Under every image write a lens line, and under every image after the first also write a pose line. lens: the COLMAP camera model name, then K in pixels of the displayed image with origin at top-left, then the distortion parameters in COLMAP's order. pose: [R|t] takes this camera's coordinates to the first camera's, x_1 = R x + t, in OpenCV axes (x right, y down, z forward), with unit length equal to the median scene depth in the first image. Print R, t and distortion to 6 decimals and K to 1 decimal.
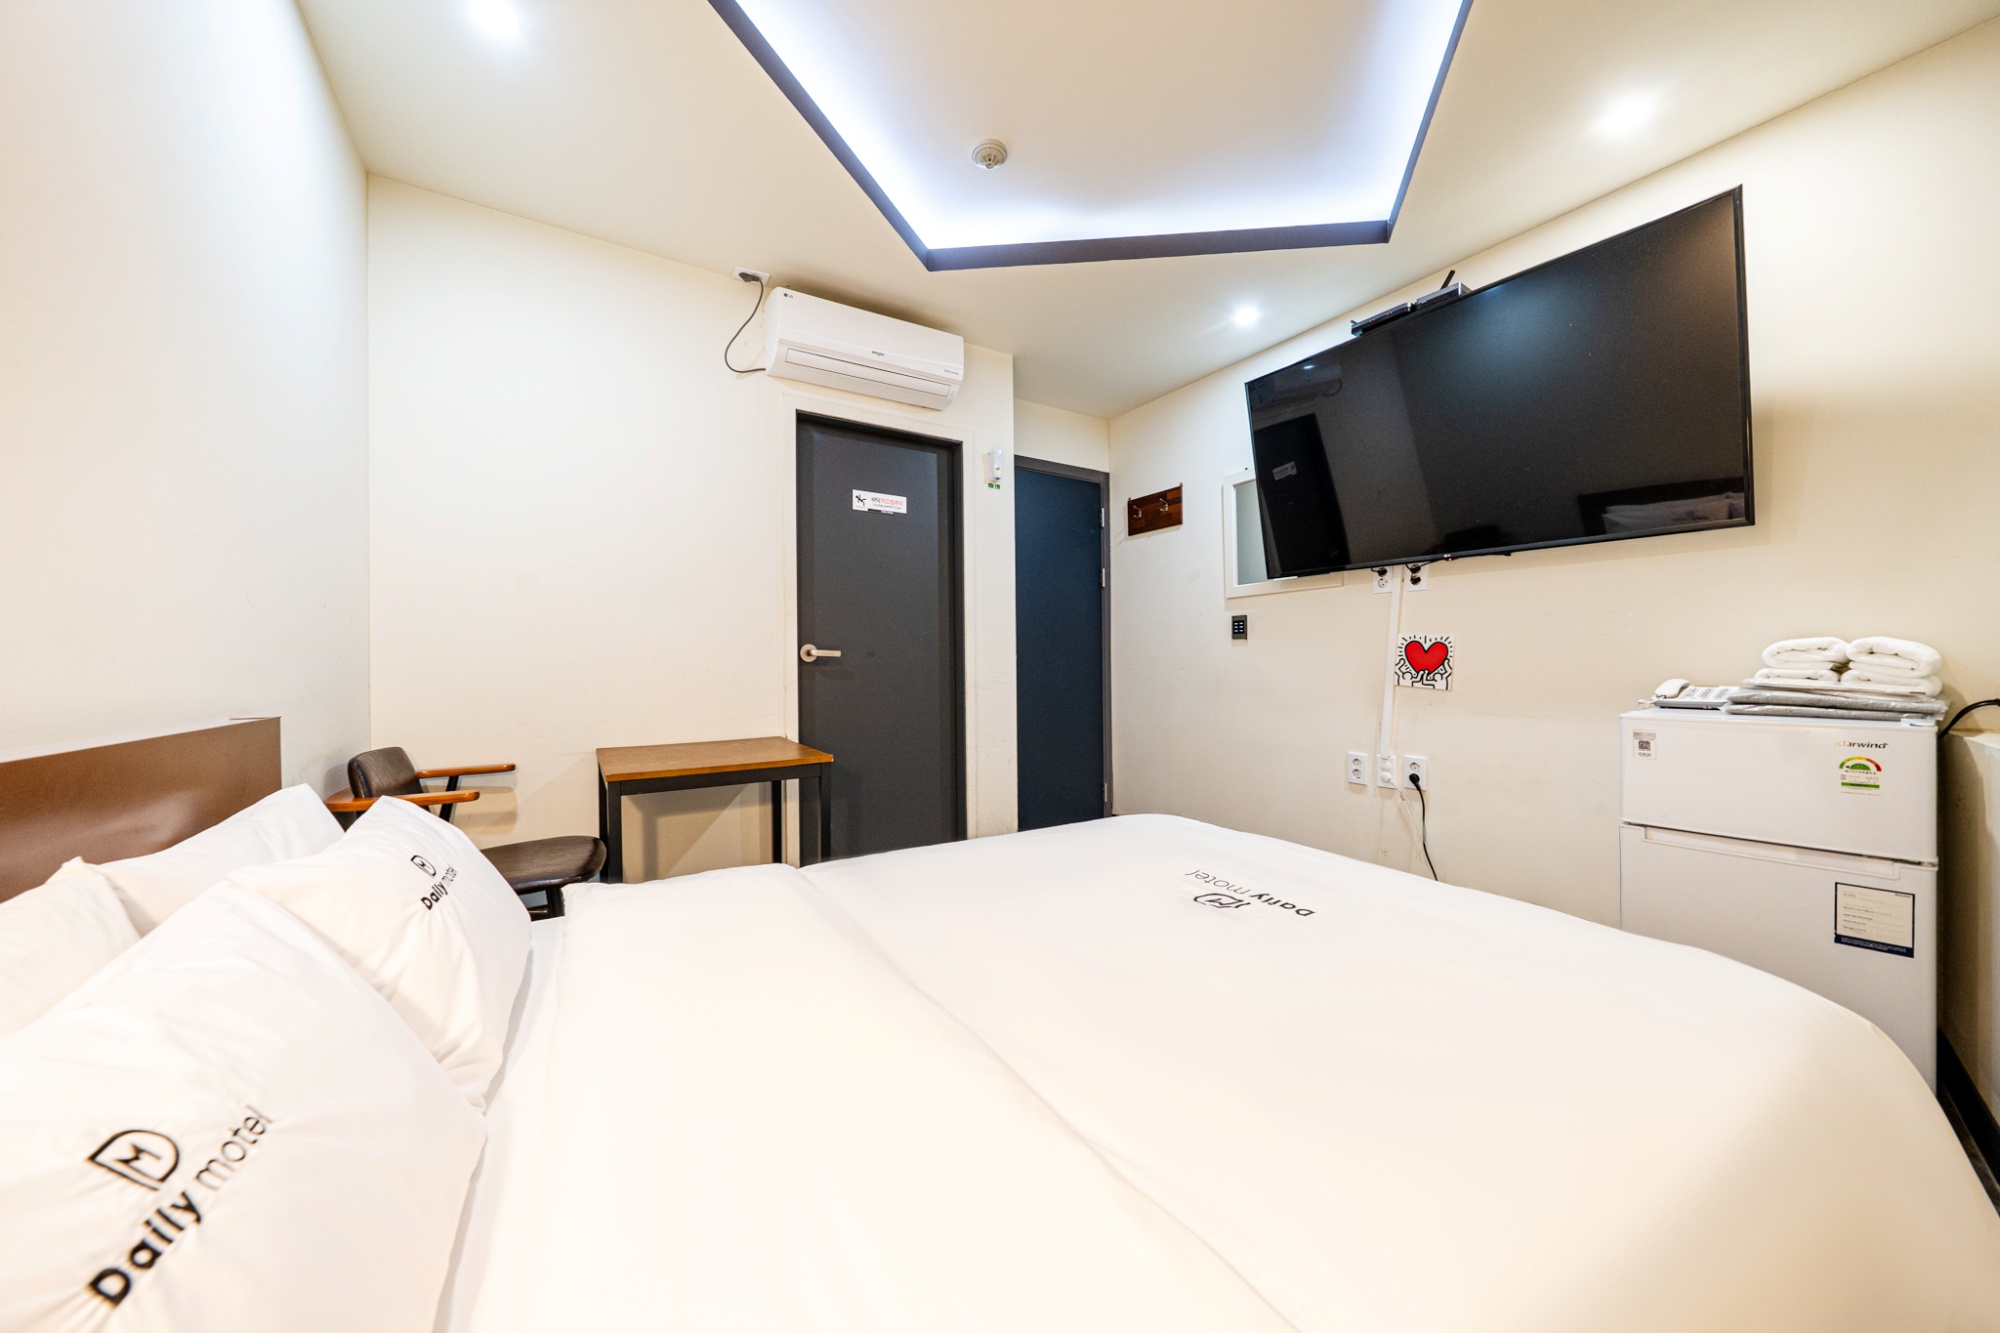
lens RADIAL K [[689.1, 0, 1000.0], [0, 689.1, 666.5], [0, 0, 1]] dist [0.000596, -0.000043]
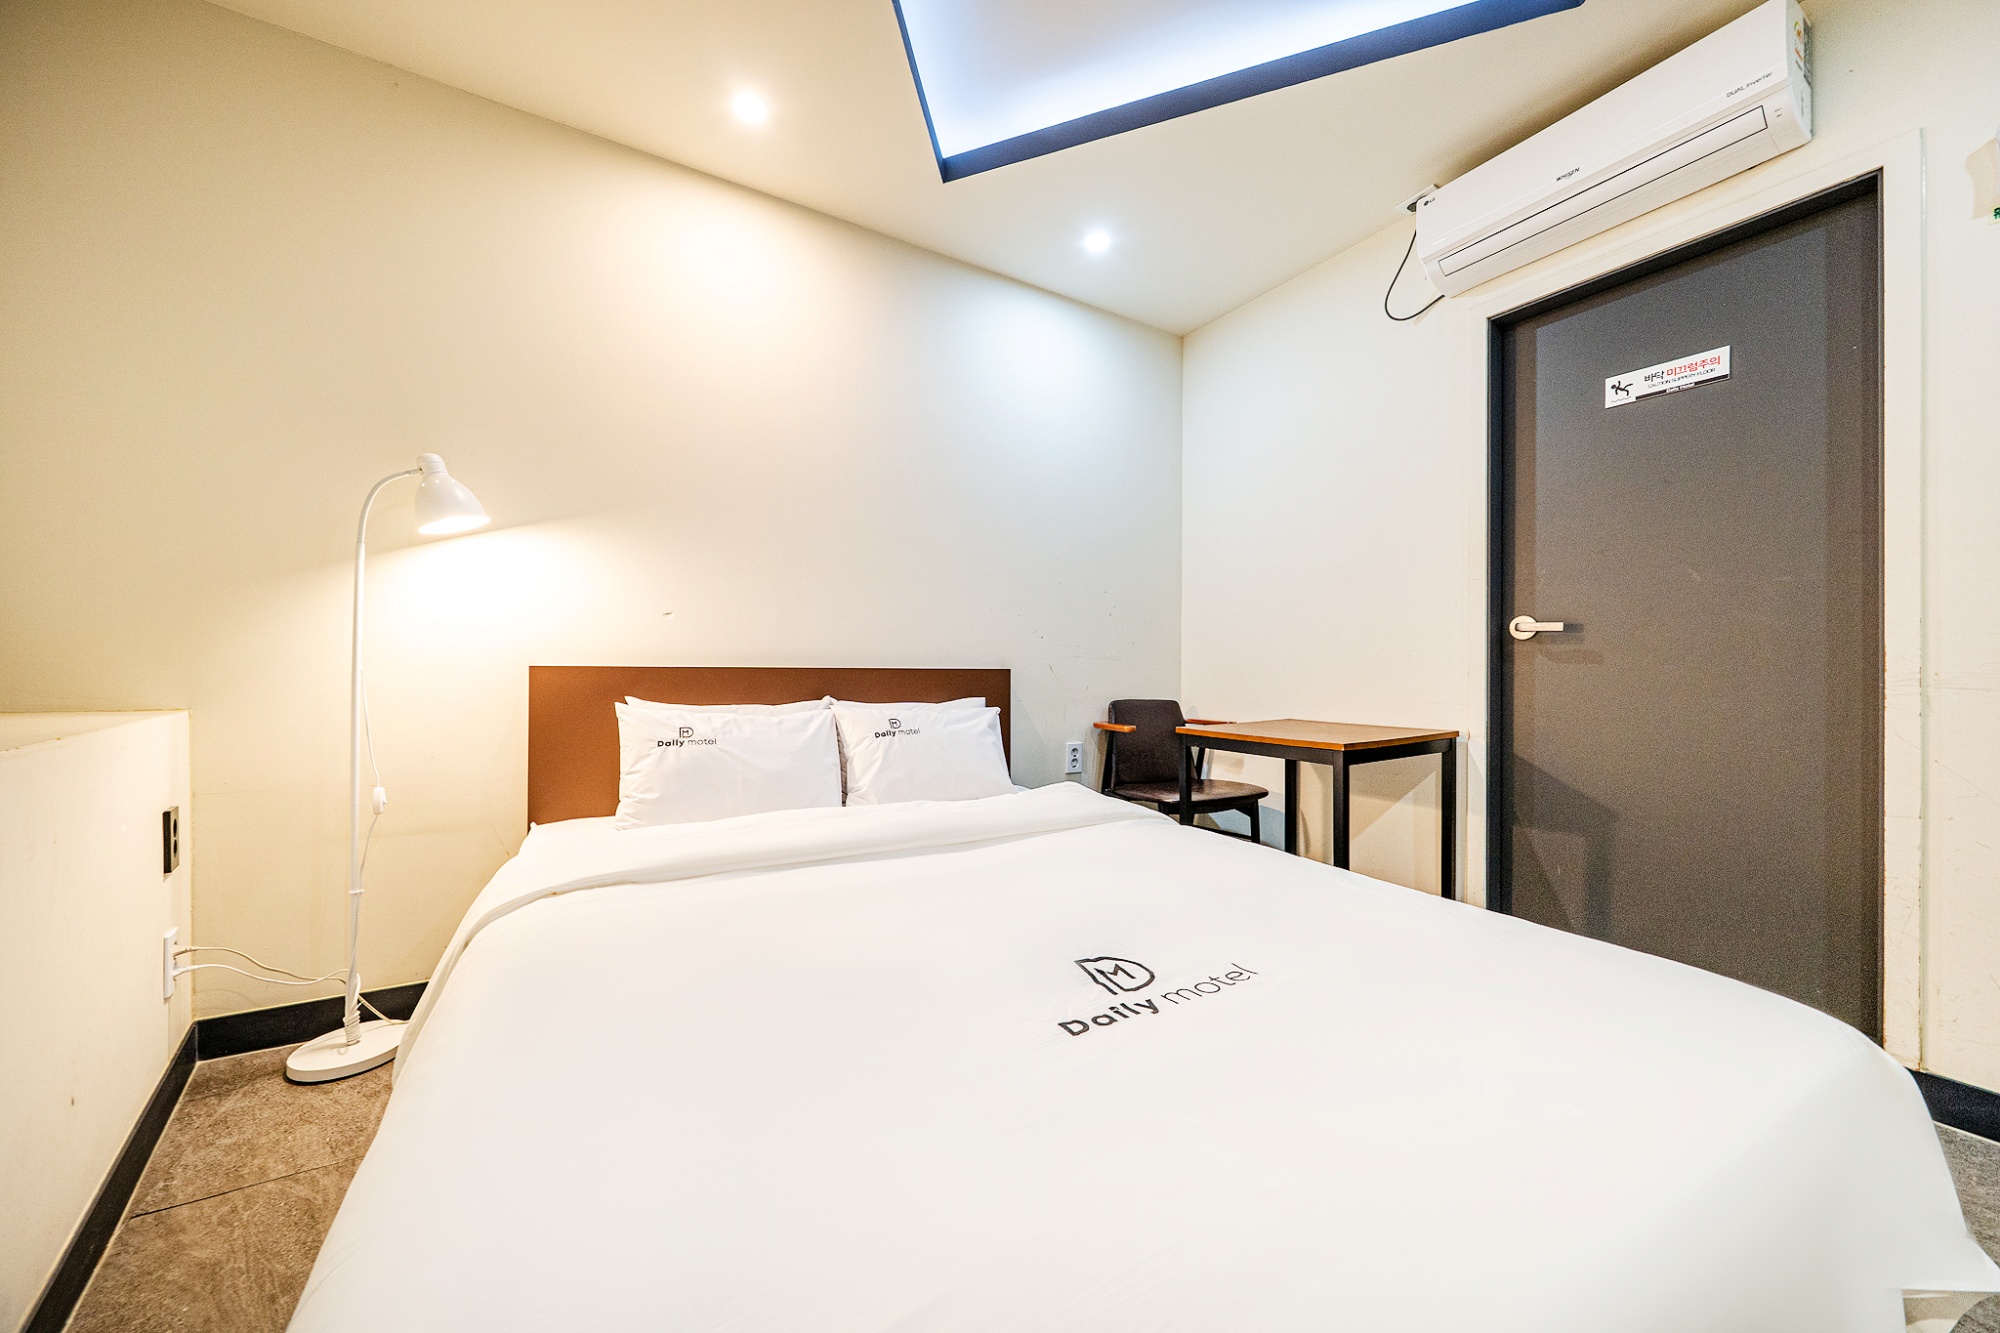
lens RADIAL K [[689.1, 0, 1000.0], [0, 689.1, 666.5], [0, 0, 1]] dist [0.000596, -0.000043]
pose [[-0.036938, 0.006487, -0.999296, 0.746560], [-0.007493, 0.999949, 0.006768, 0.033306], [0.999289, 0.007738, -0.036888, 0.693467]]
